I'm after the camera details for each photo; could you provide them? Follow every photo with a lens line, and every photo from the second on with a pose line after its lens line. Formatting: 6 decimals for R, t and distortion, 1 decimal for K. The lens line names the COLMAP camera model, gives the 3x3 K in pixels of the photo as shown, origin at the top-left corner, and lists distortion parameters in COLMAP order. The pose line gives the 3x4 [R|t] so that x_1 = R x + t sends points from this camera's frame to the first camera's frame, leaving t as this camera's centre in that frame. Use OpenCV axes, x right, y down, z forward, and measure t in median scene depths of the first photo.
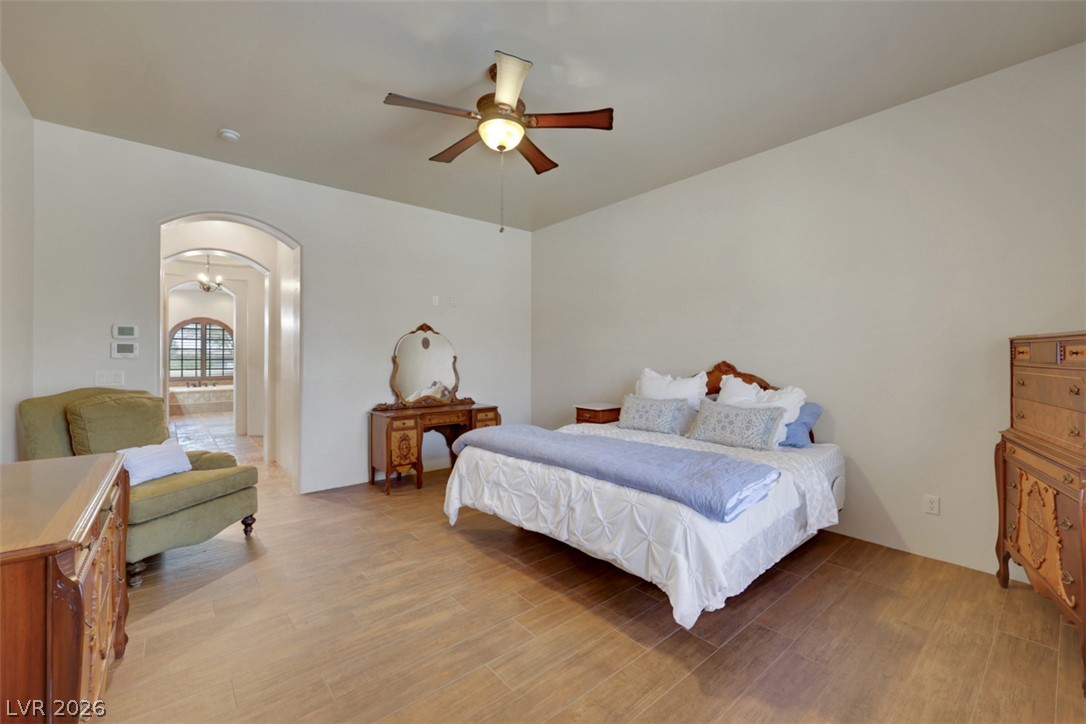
lens RADIAL K [[443.3, 0, 561.3], [0, 443.3, 357.4], [0, 0, 1]] dist [0.006854, 0.000340]
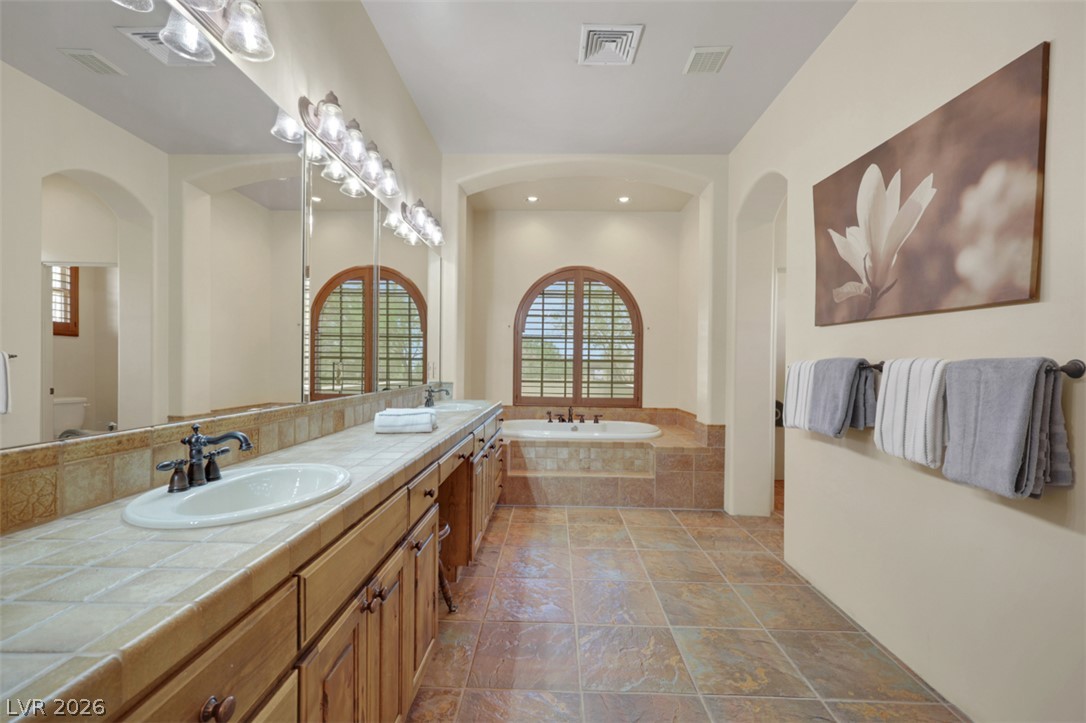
lens RADIAL K [[443.3, 0, 542.6], [0, 443.3, 368.9], [0, 0, 1]] dist [0.006854, 0.000340]
pose [[0.731653, 0.016169, -0.681486, -0.531109], [-0.012394, 0.999869, 0.010416, 0.008947], [0.681565, 0.000825, 0.731757, 0.657253]]
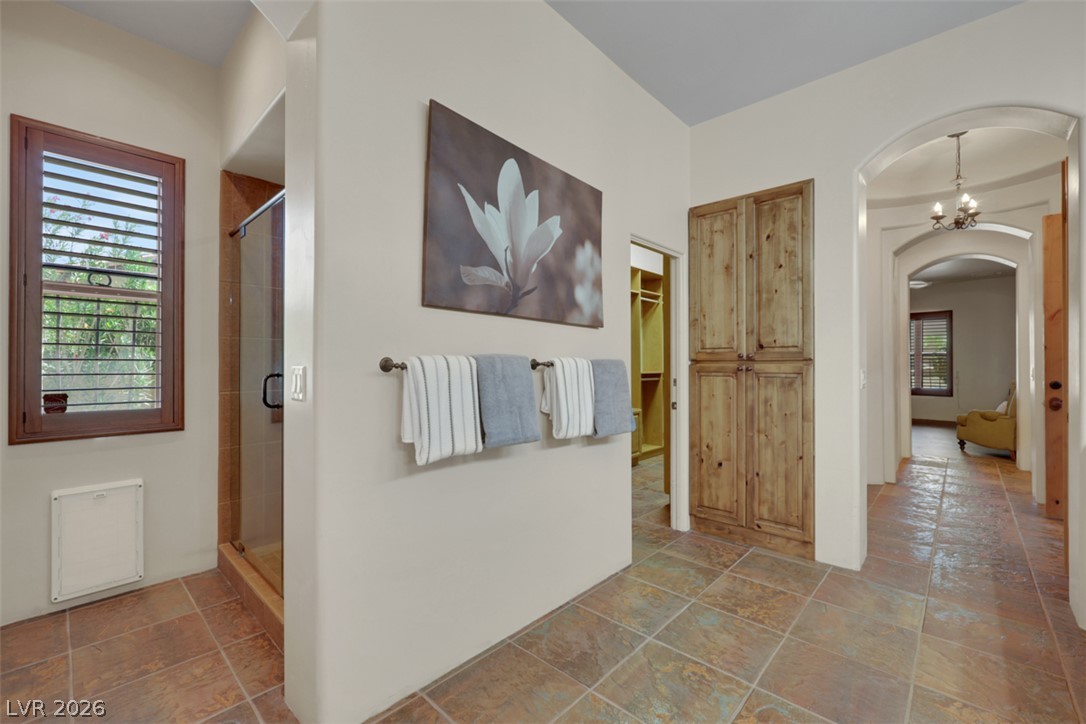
lens RADIAL K [[443.3, 0, 548.3], [0, 443.3, 362.4], [0, 0, 1]] dist [0.006854, 0.000340]
pose [[-0.094991, 0.006258, 0.995458, -0.741011], [-0.001860, 0.999977, -0.006464, 0.008731], [-0.995476, -0.002466, -0.094977, 0.889512]]
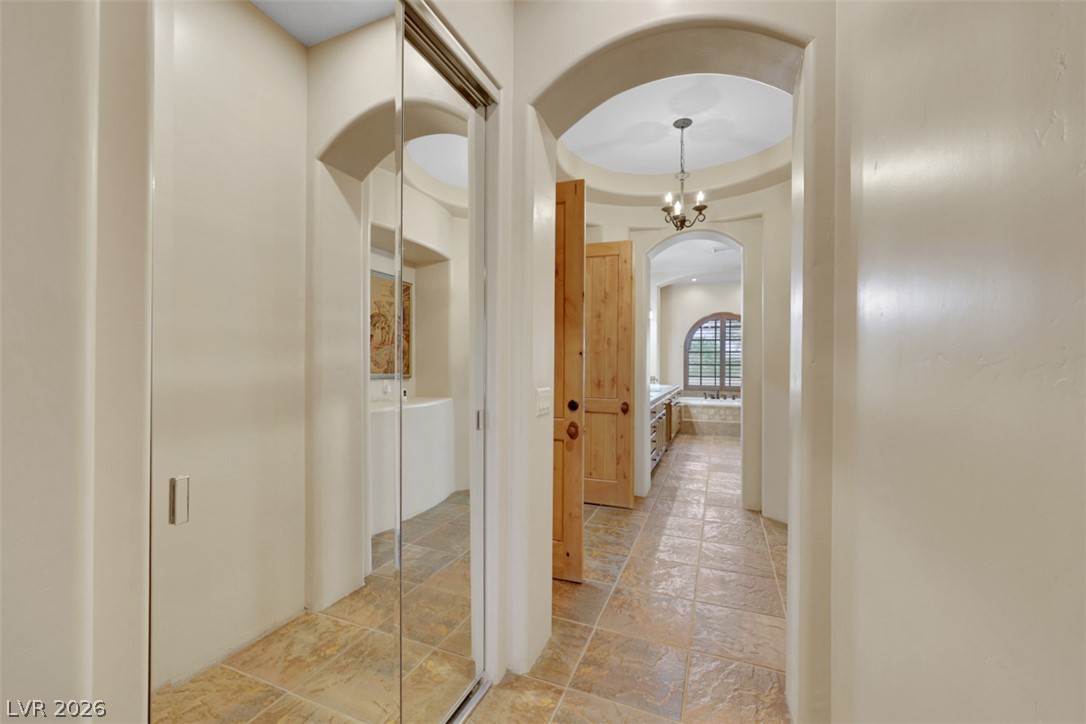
lens RADIAL K [[443.3, 0, 520.0], [0, 443.3, 361.5], [0, 0, 1]] dist [0.006854, 0.000340]
pose [[0.406536, 0.001510, -0.913634, -0.229484], [-0.006301, 0.999979, -0.001151, 0.001716], [0.913613, 0.006225, 0.406537, 0.352397]]
